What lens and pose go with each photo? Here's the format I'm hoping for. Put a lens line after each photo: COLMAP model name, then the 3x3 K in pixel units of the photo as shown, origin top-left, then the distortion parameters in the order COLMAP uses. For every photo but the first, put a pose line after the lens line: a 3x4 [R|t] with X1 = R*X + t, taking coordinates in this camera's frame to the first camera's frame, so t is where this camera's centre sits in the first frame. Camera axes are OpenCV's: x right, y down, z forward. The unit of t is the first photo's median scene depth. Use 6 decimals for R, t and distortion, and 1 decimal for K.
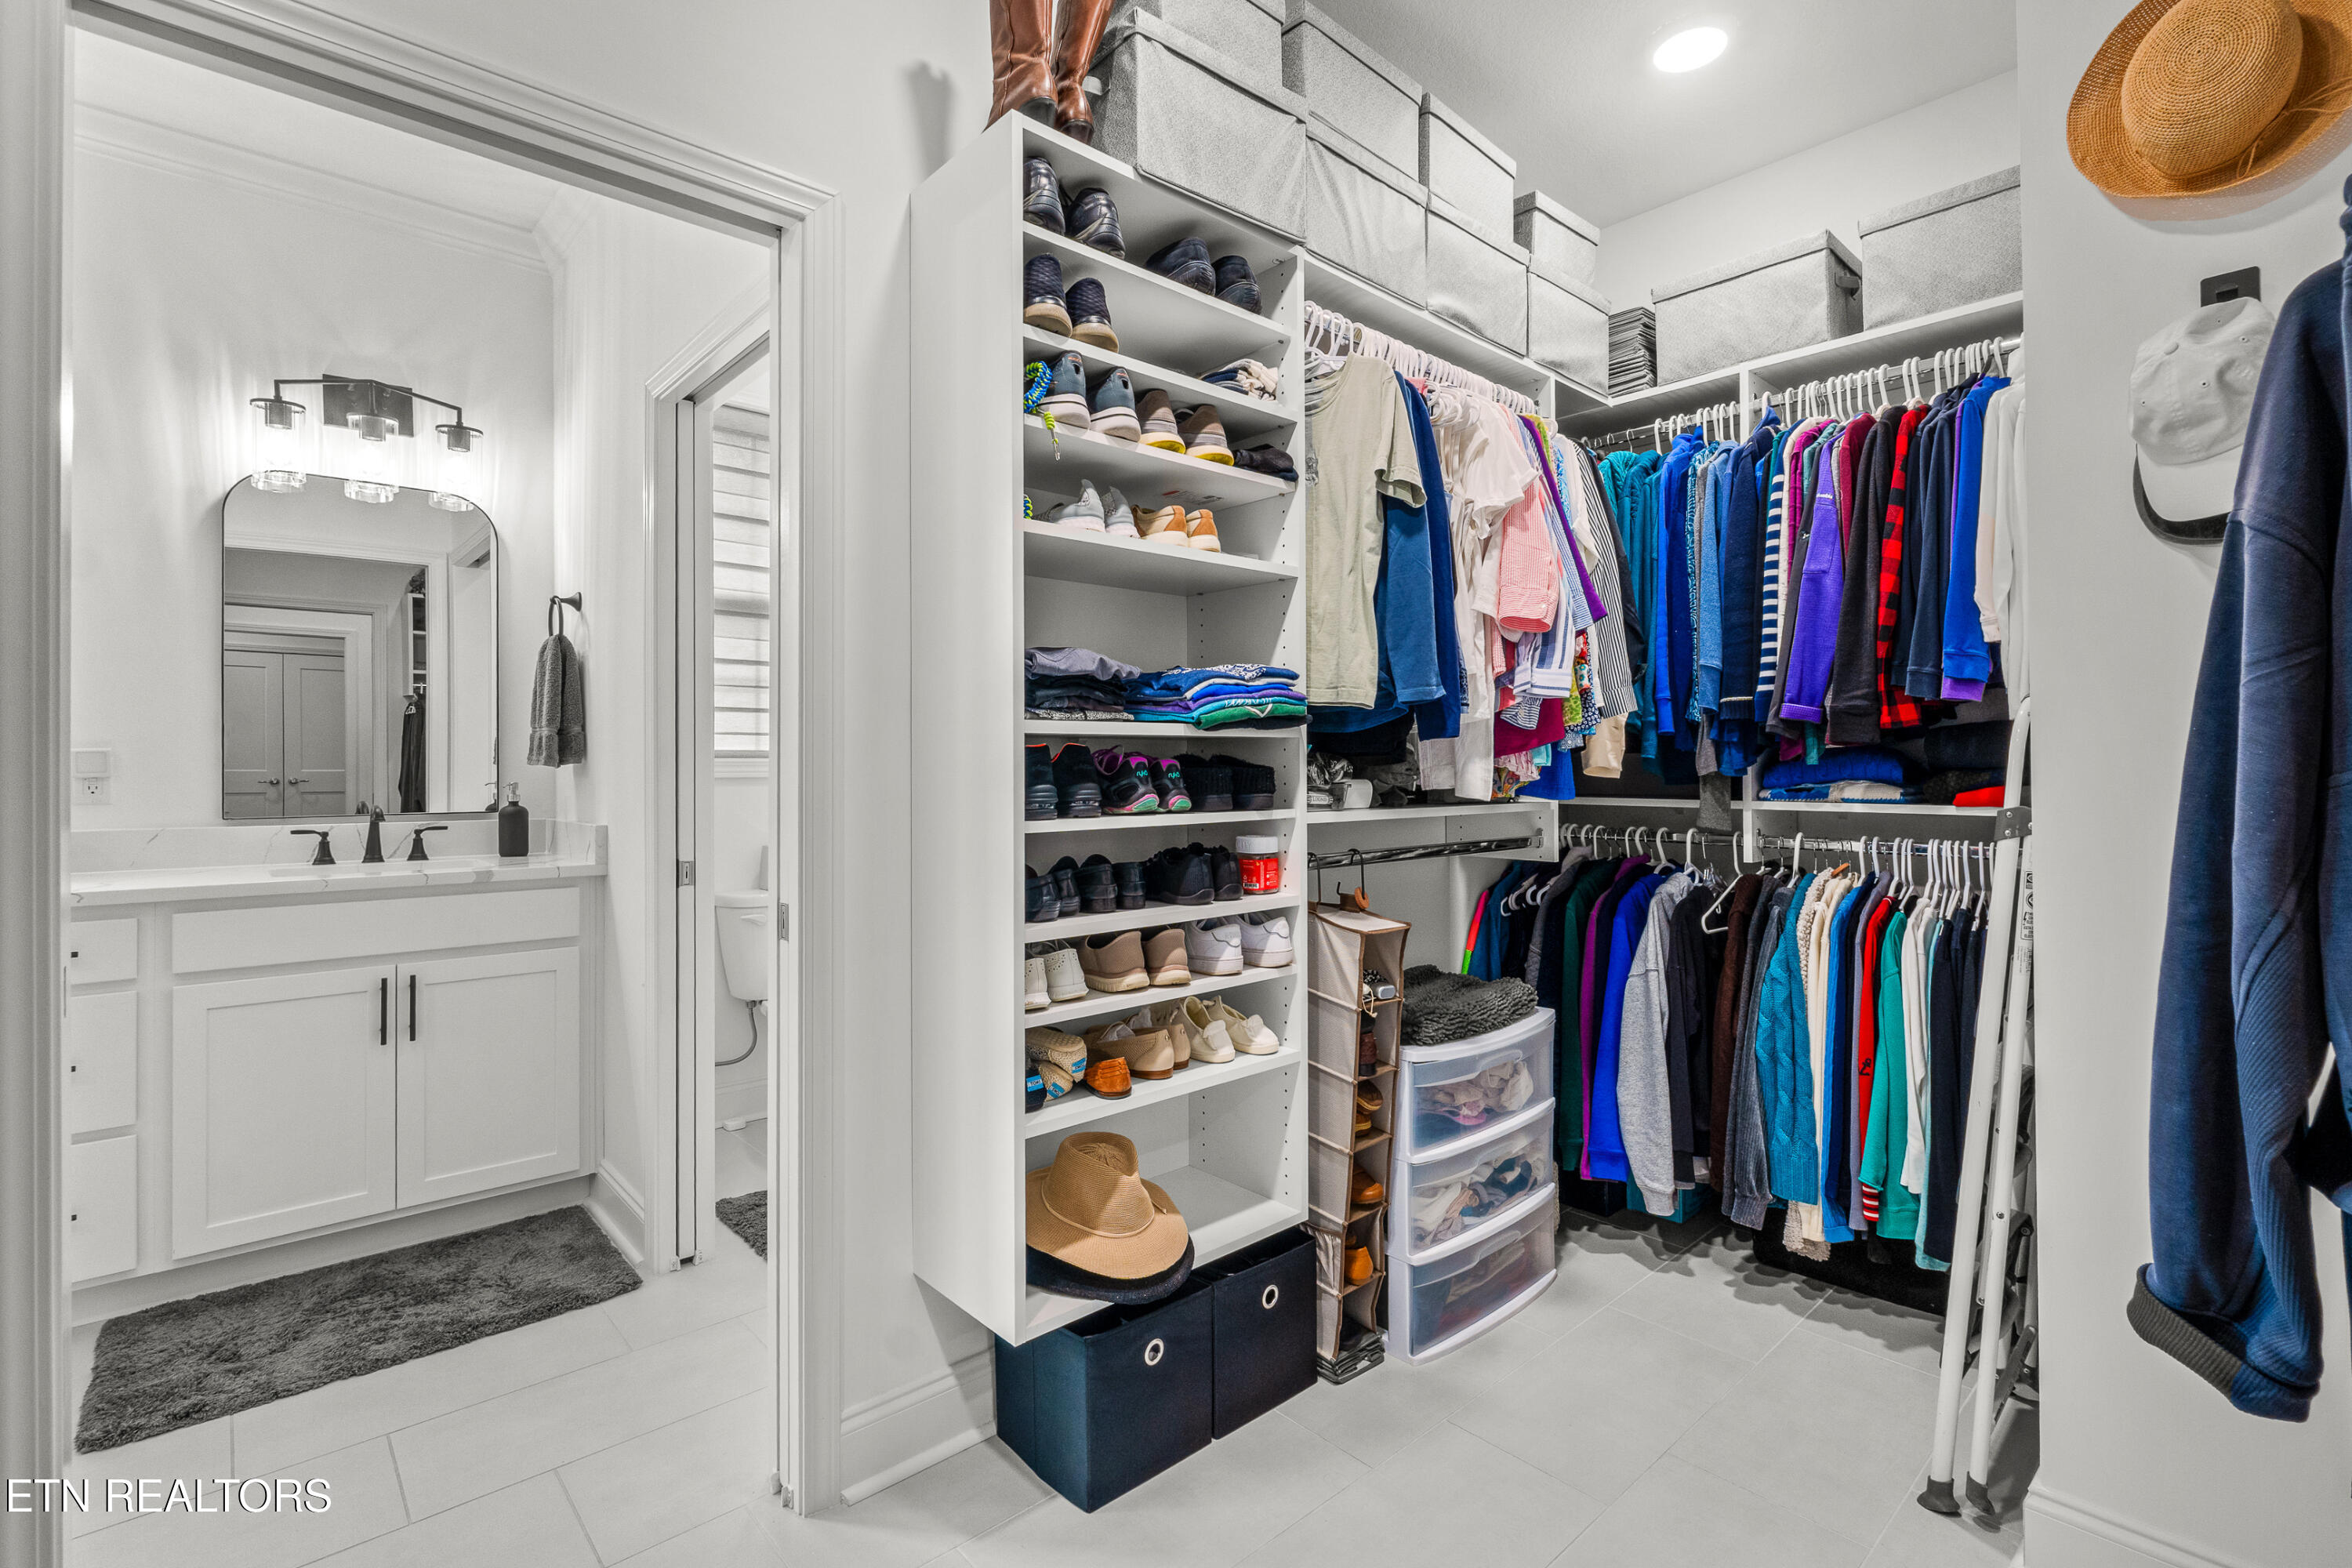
lens RADIAL K [[1084.5, 0, 1168.0], [0, 1084.5, 759.5], [0, 0, 1]] dist [0.000154, -0.000320]
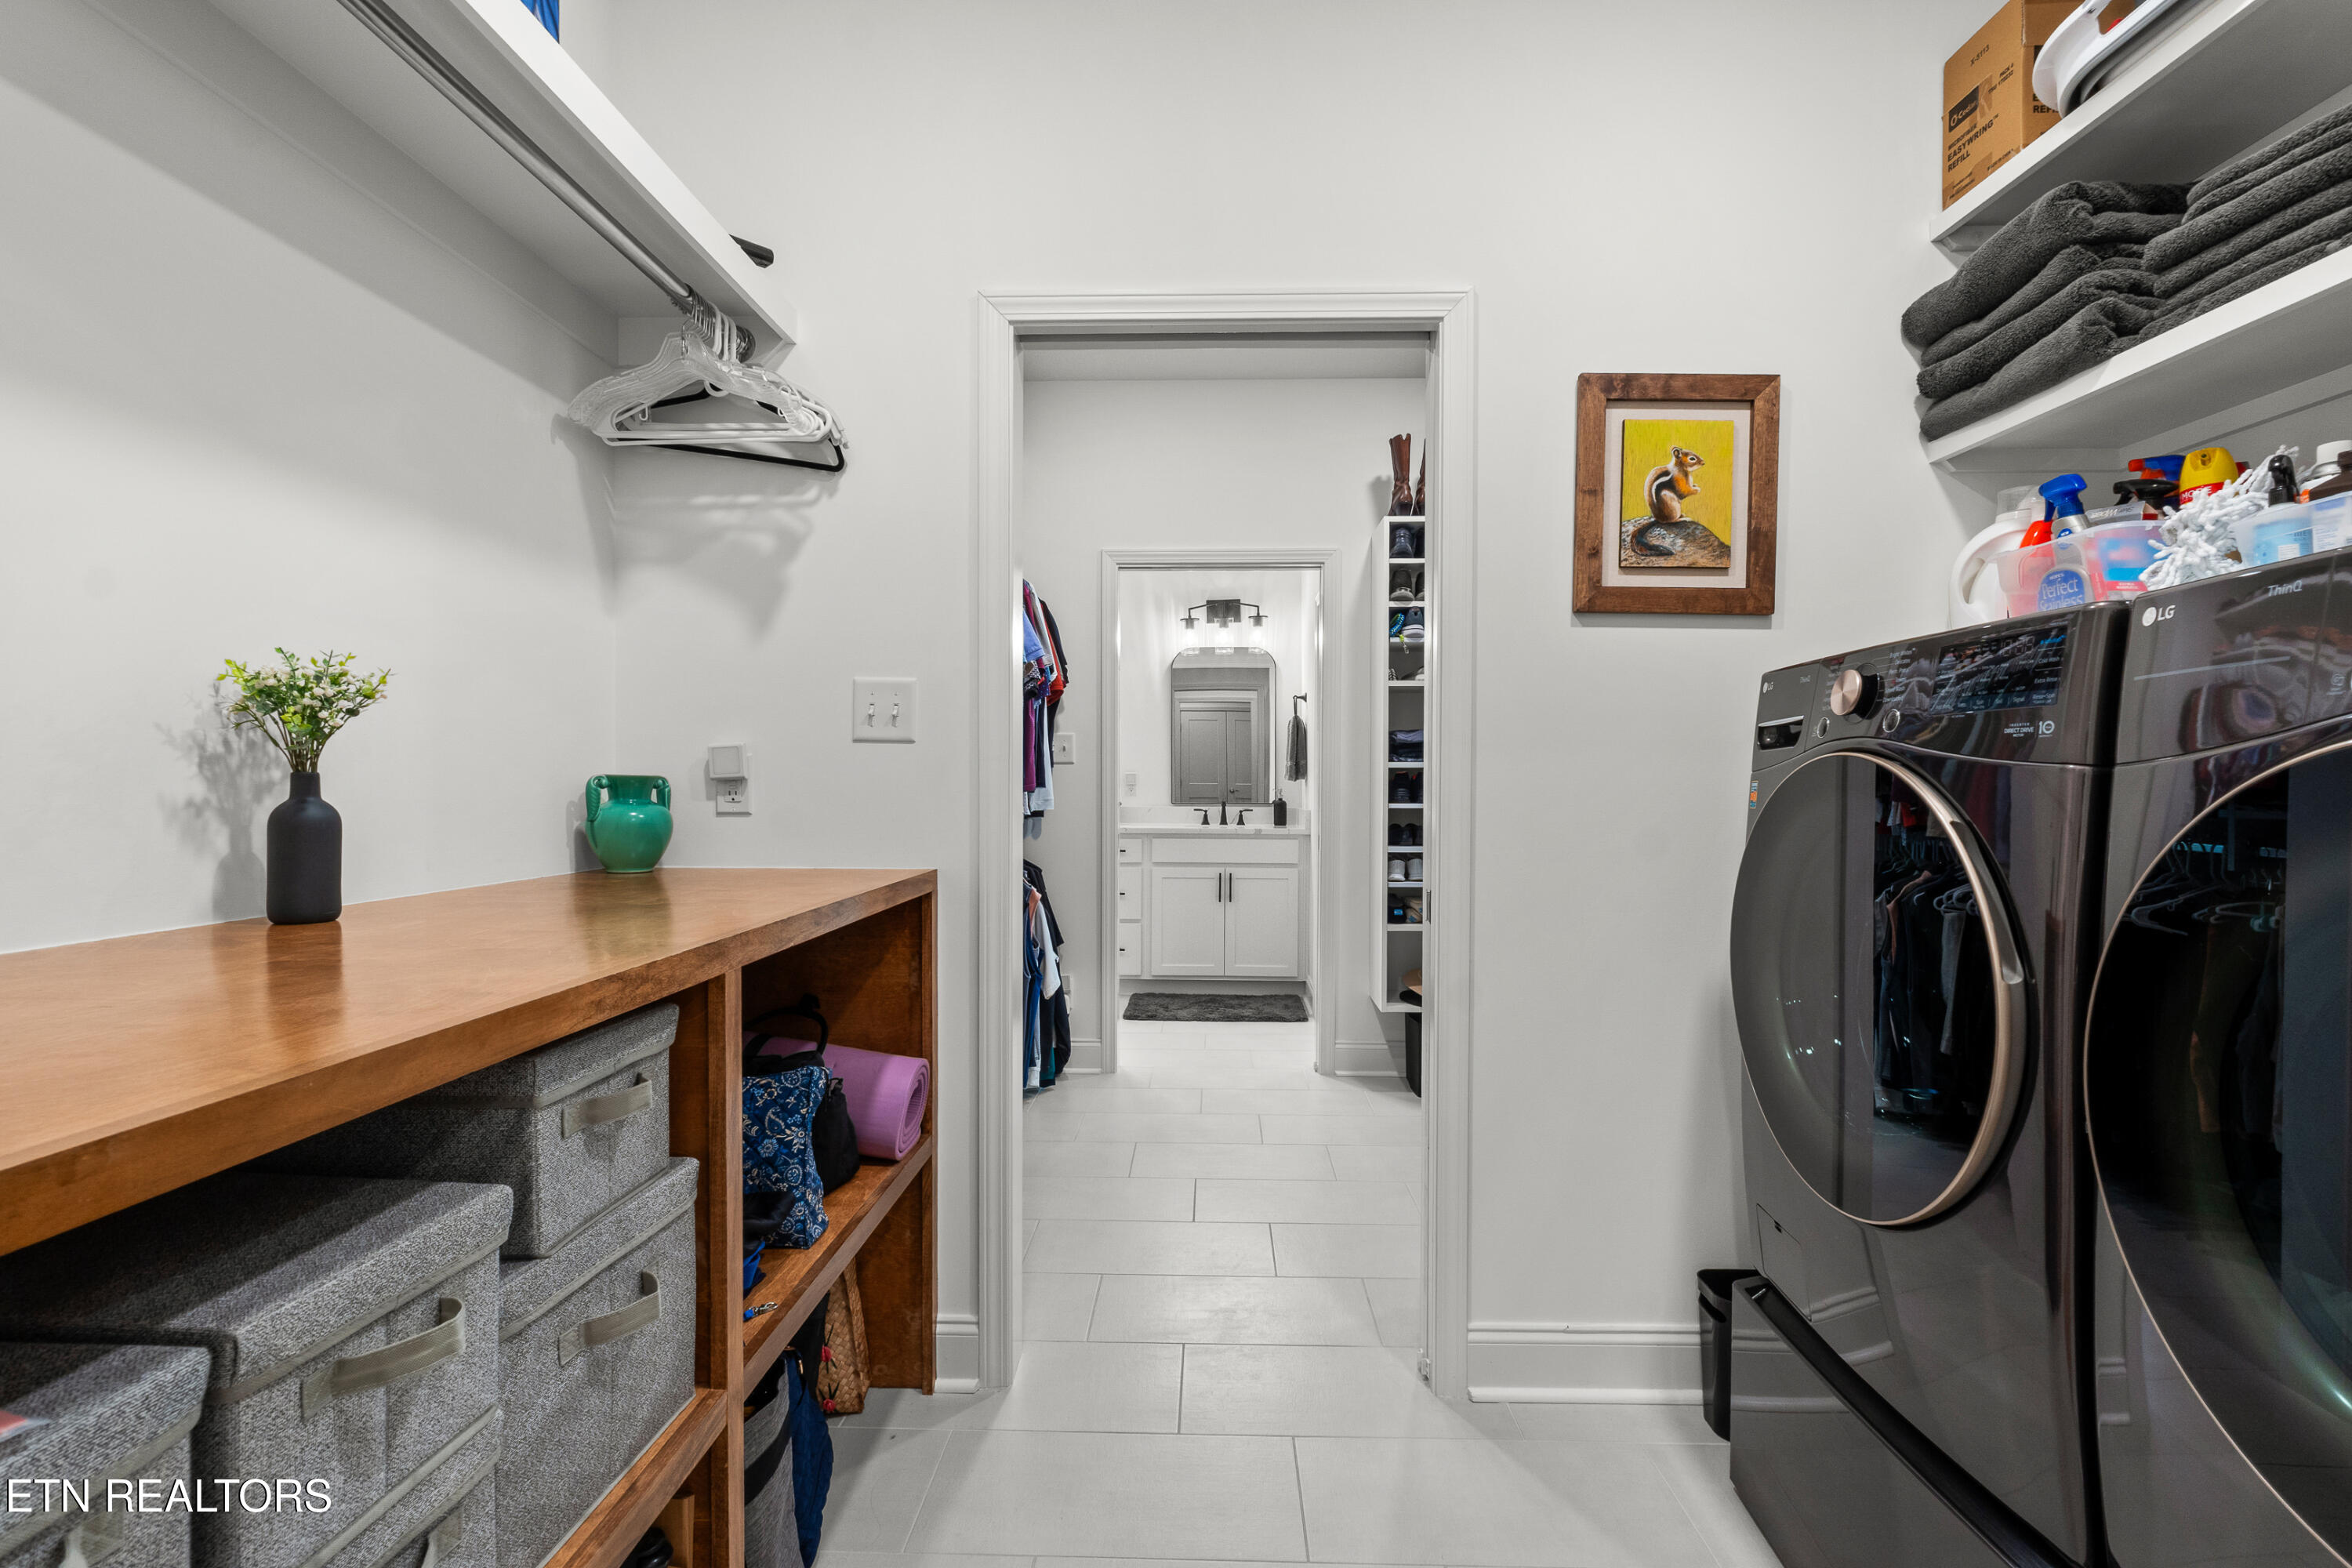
lens RADIAL K [[1094.8, 0, 1176.0], [0, 1094.8, 784.0], [0, 0, 1]] dist [0.000054, -0.000069]
pose [[0.725373, 0.006372, -0.688327, 0.742489], [-0.001254, 0.999968, 0.007935, -0.003644], [0.688355, -0.004893, 0.725357, -0.686125]]
